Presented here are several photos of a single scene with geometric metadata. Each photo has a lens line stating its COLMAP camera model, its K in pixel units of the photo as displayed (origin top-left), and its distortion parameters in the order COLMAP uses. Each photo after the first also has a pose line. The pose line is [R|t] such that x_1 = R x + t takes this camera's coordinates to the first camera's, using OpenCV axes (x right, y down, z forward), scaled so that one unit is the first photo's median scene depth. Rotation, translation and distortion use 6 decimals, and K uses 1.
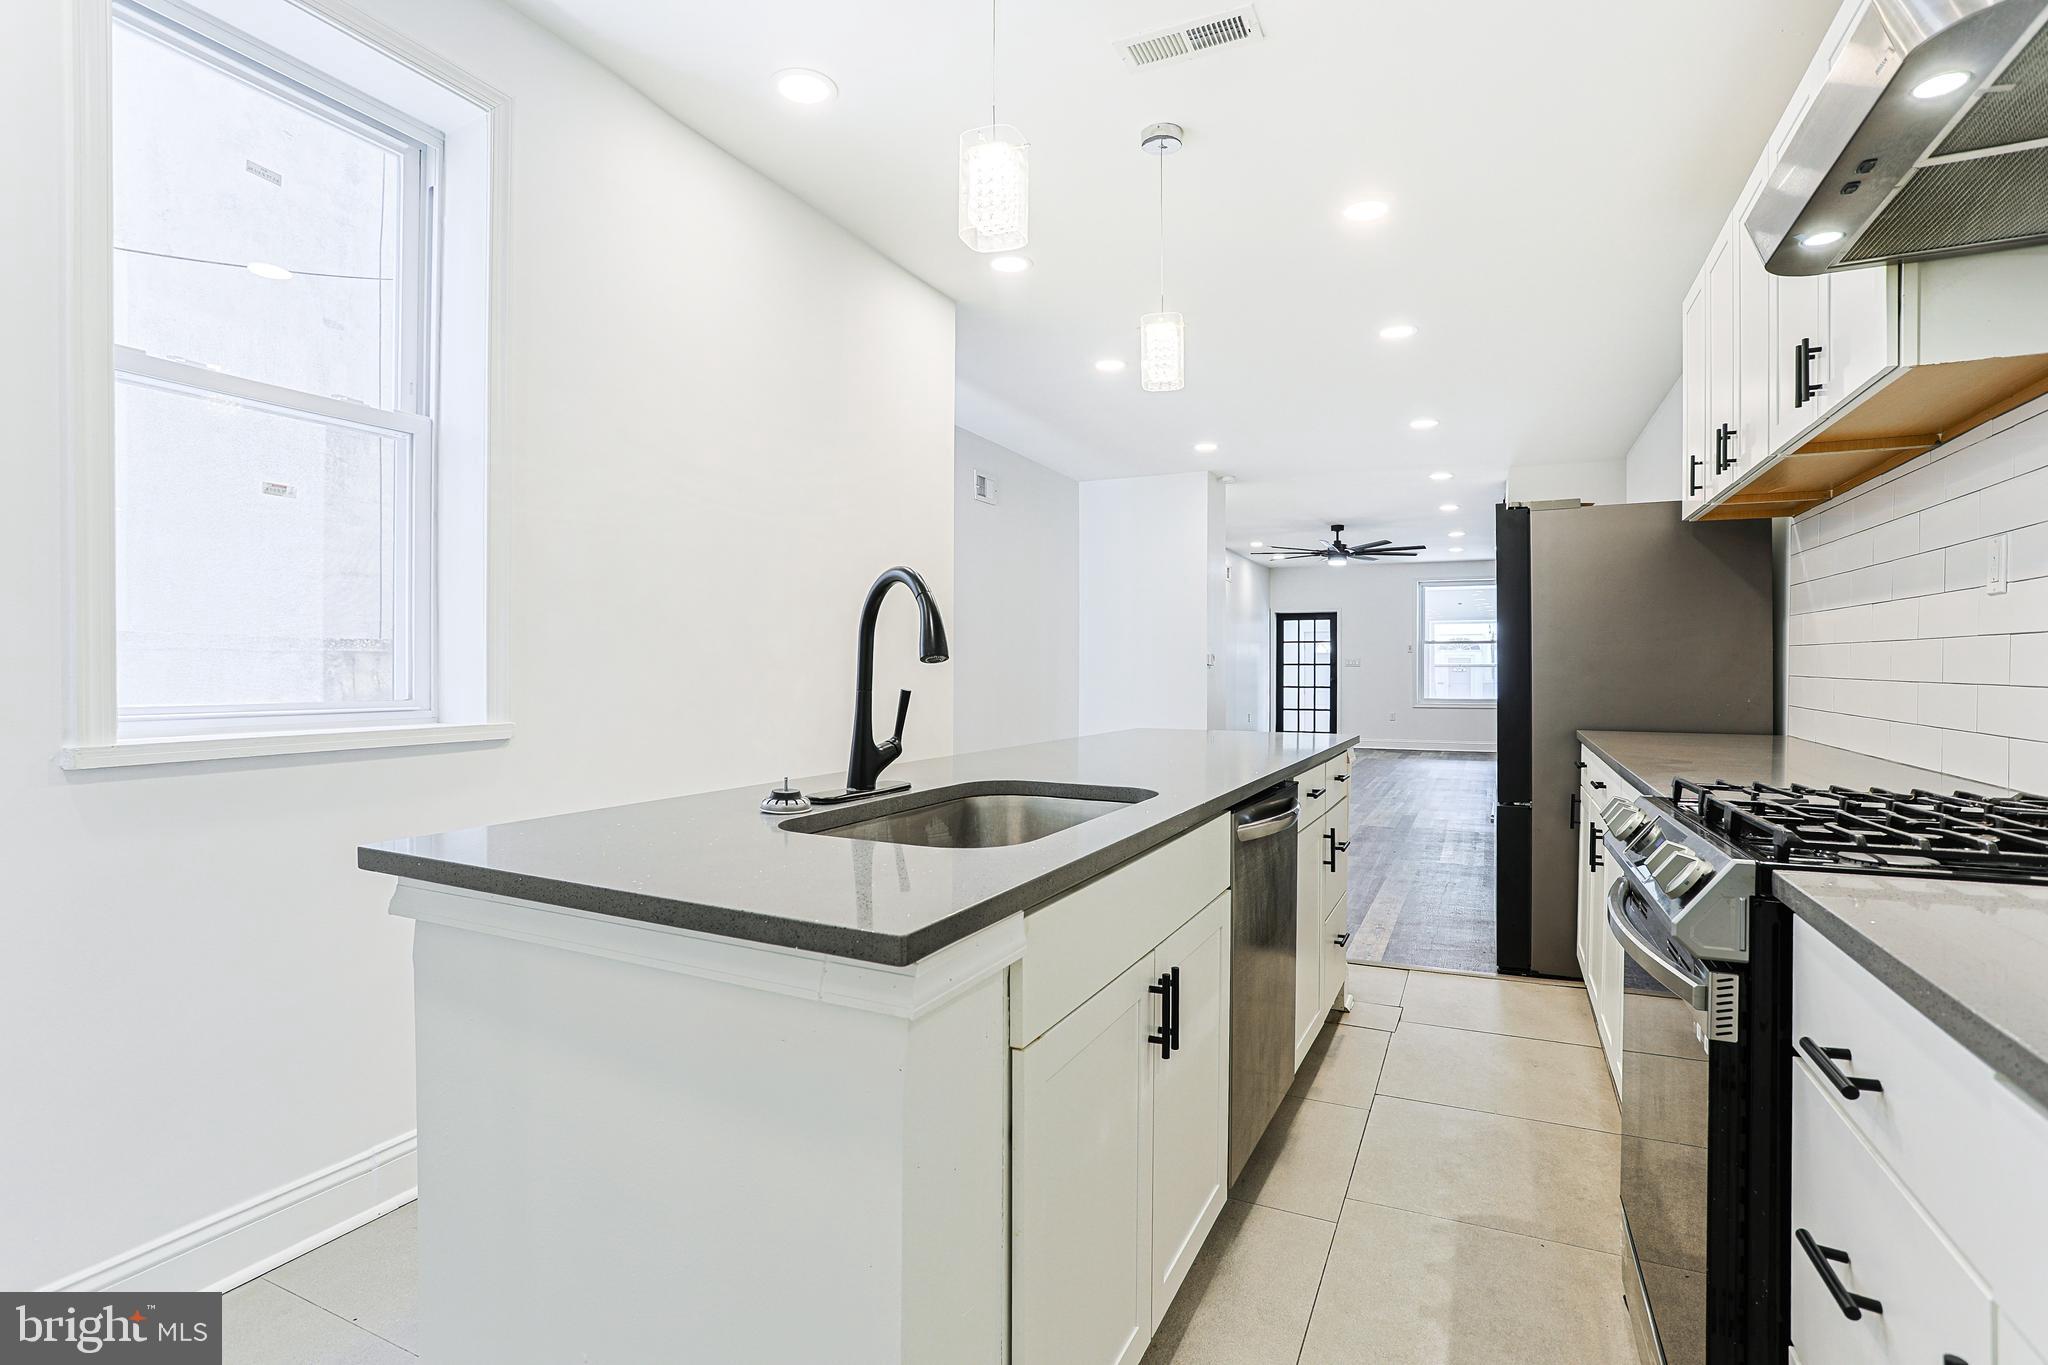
lens RADIAL K [[993.6, 0, 1023.1], [0, 993.6, 676.3], [0, 0, 1]] dist [-0.067154, 0.033299]
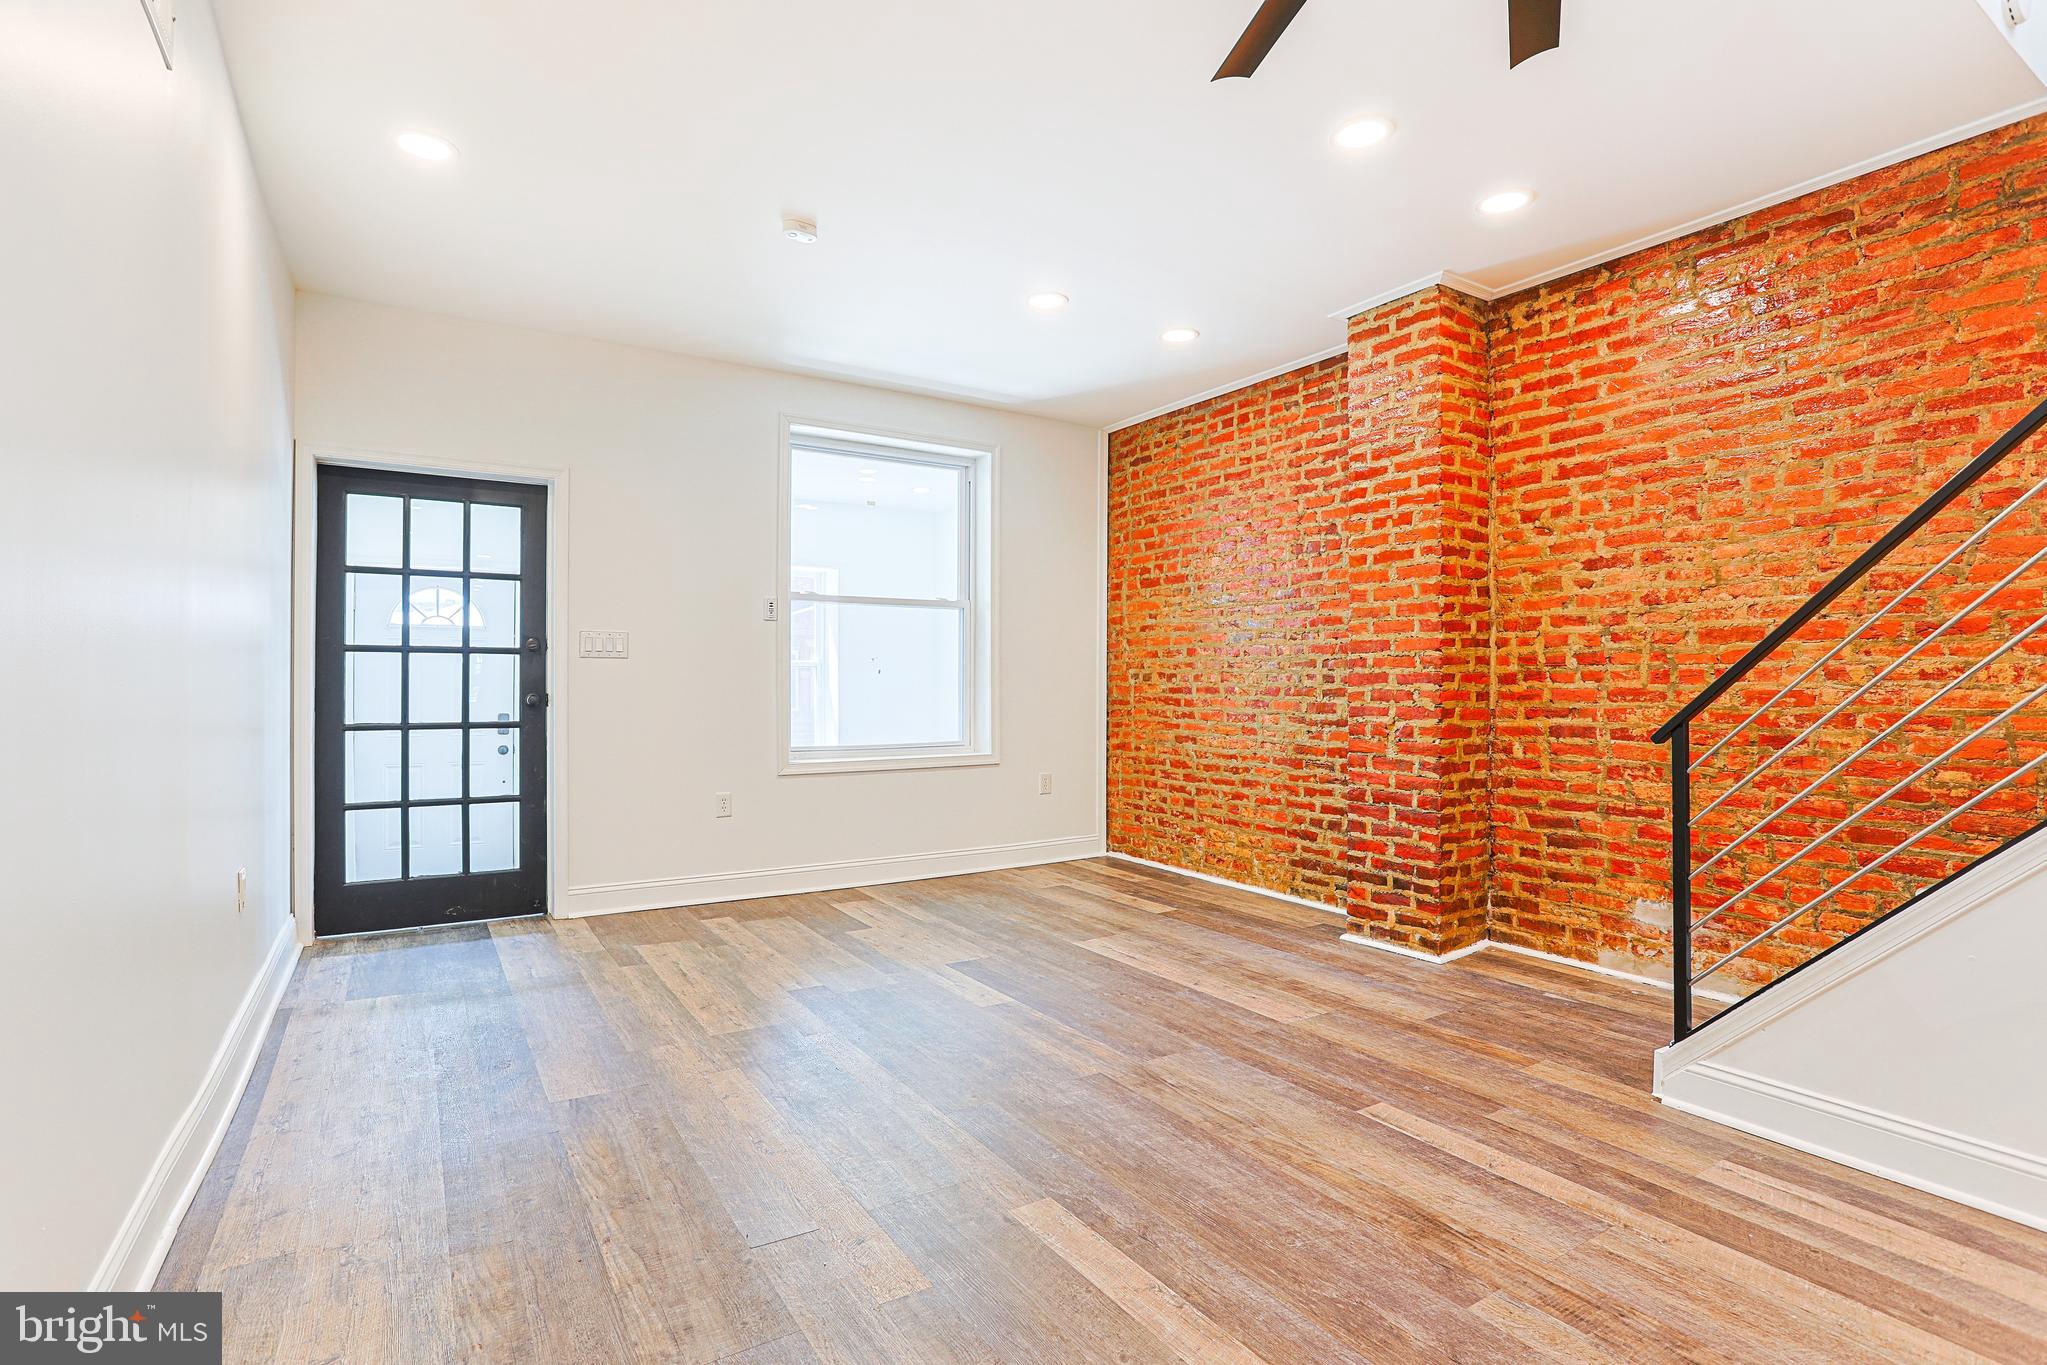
lens RADIAL K [[993.1, 0, 1022.6], [0, 993.1, 676.3], [0, 0, 1]] dist [-0.067154, 0.033299]
pose [[0.528083, 0.007240, 0.849162, 0.144644], [0.002642, 0.999945, -0.010169, -0.000597], [-0.849189, 0.007613, 0.528035, 0.763833]]
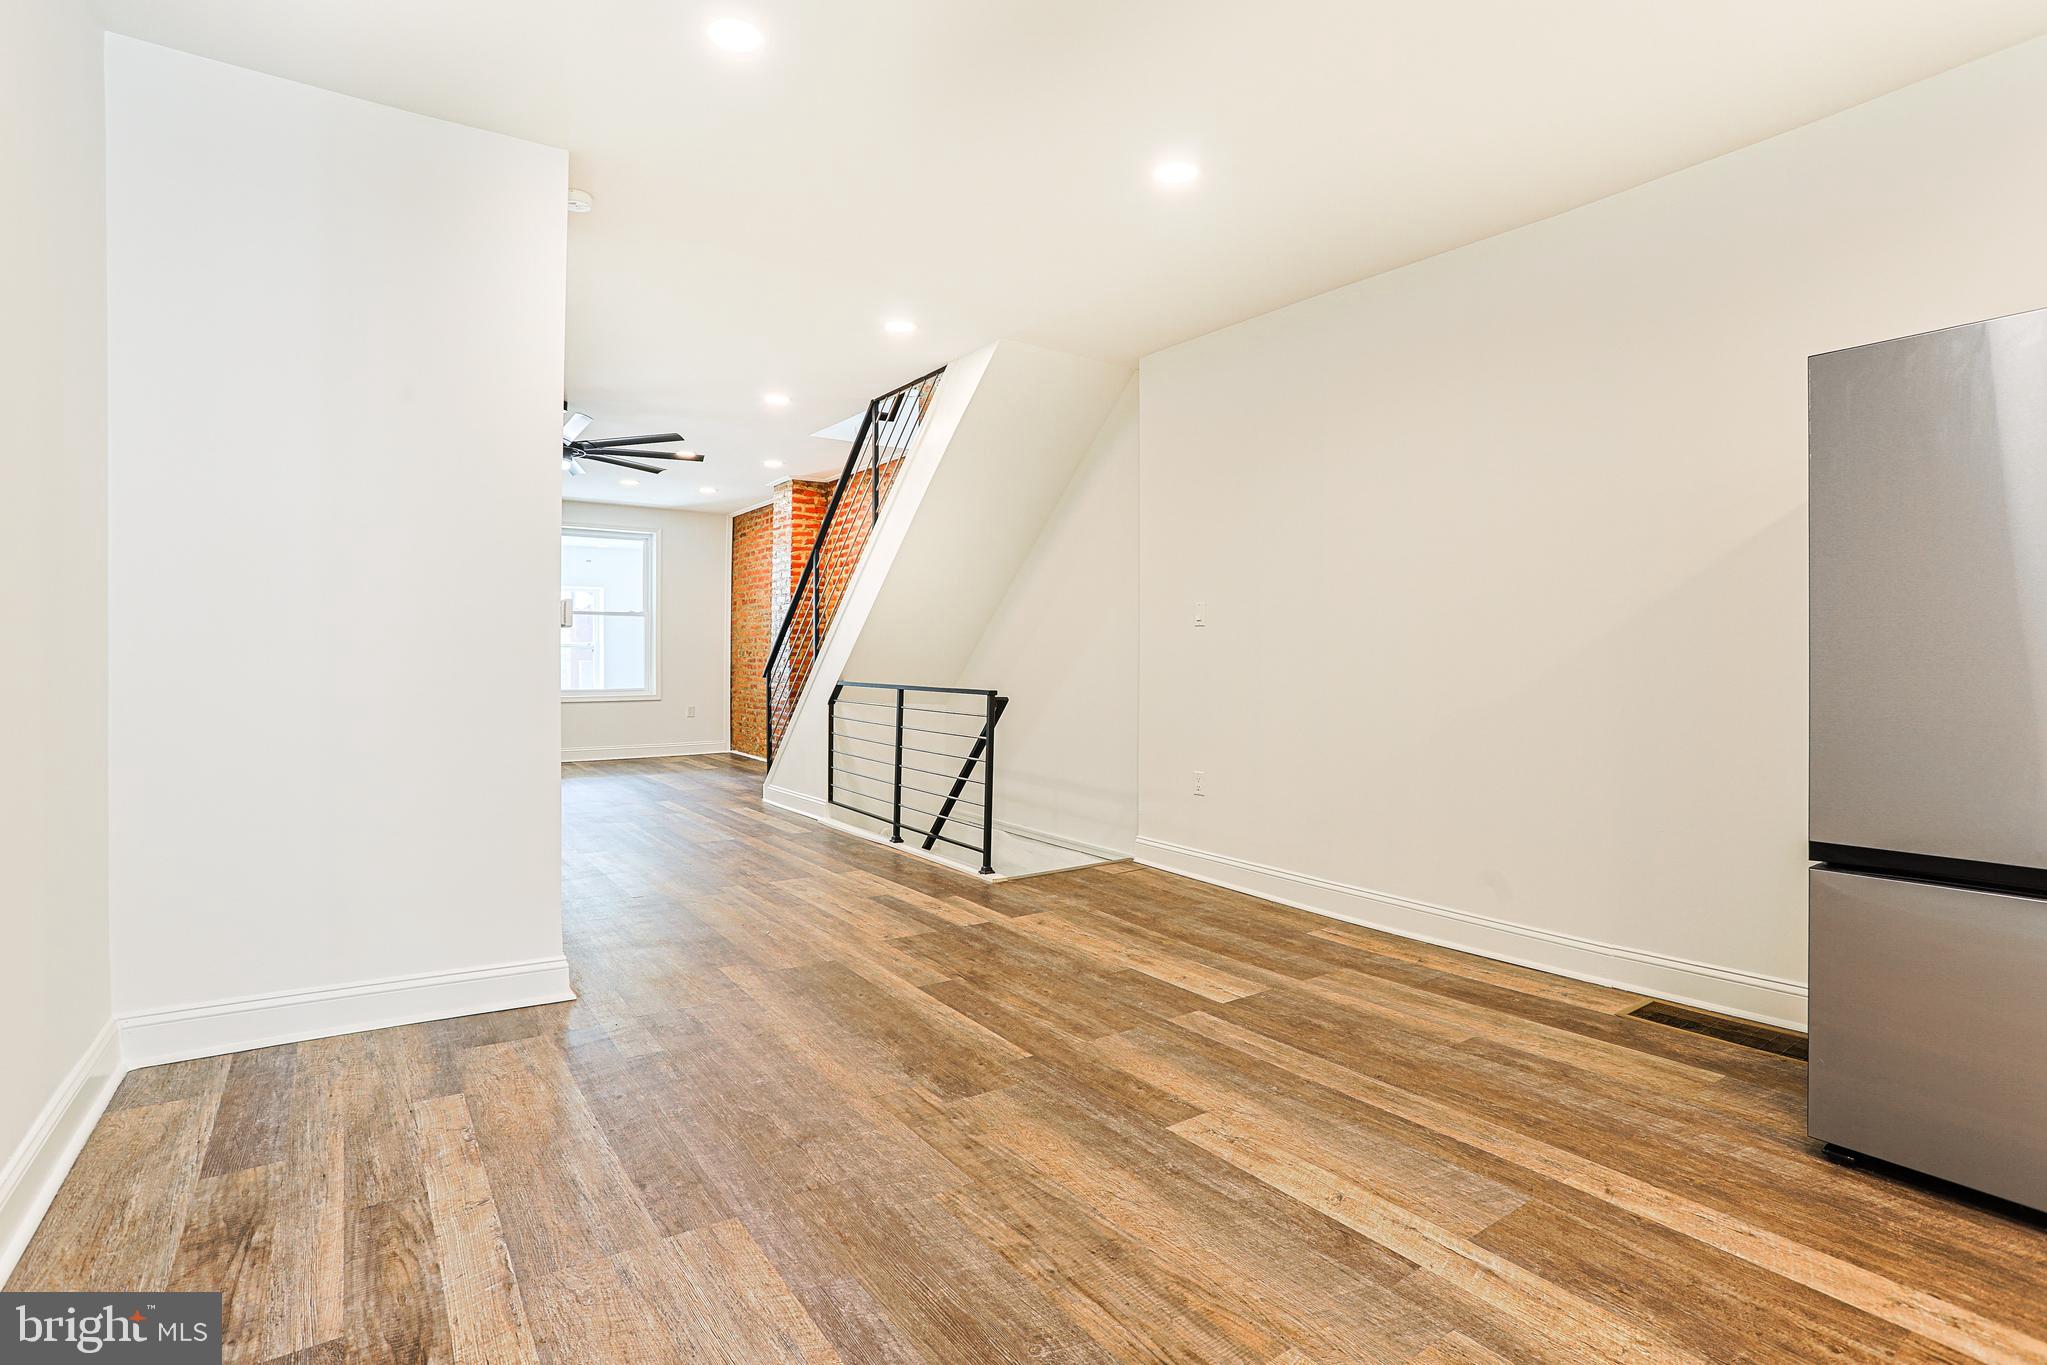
lens RADIAL K [[993.1, 0, 1022.6], [0, 993.1, 676.3], [0, 0, 1]] dist [-0.067154, 0.033299]
pose [[0.487111, -0.011025, 0.873271, -0.043017], [-0.001892, 0.999905, 0.013679, 0.002490], [-0.873338, -0.008315, 0.487044, 0.363977]]
